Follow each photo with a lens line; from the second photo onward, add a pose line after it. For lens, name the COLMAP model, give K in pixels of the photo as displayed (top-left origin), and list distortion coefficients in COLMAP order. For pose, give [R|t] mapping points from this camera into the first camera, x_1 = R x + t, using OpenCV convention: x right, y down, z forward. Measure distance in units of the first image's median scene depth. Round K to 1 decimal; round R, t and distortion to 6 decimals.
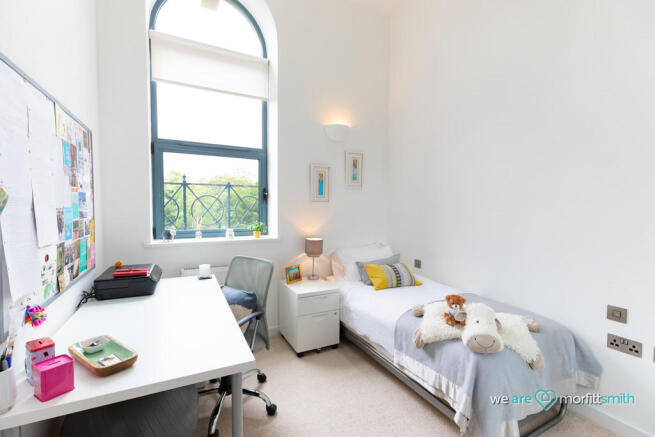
lens RADIAL K [[290.0, 0, 323.8], [0, 290.0, 217.7], [0, 0, 1]] dist [0.008764, -0.000466]
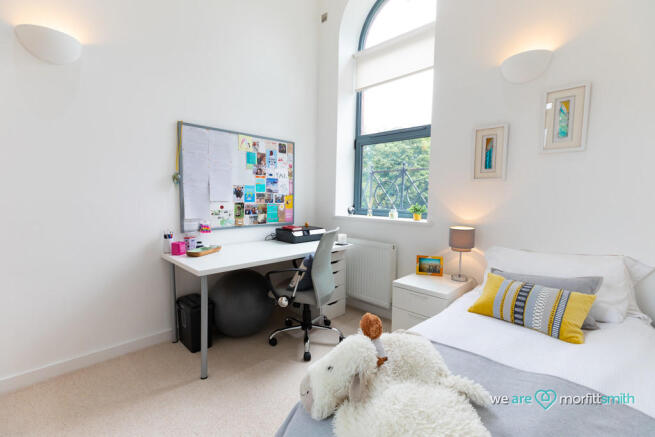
lens RADIAL K [[290.0, 0, 325.8], [0, 290.0, 219.1], [0, 0, 1]] dist [0.008764, -0.000466]
pose [[0.327548, 0.071953, -0.942091, 0.591950], [-0.051081, 0.996986, 0.058386, 0.025359], [0.943453, 0.028999, 0.330236, 0.433853]]
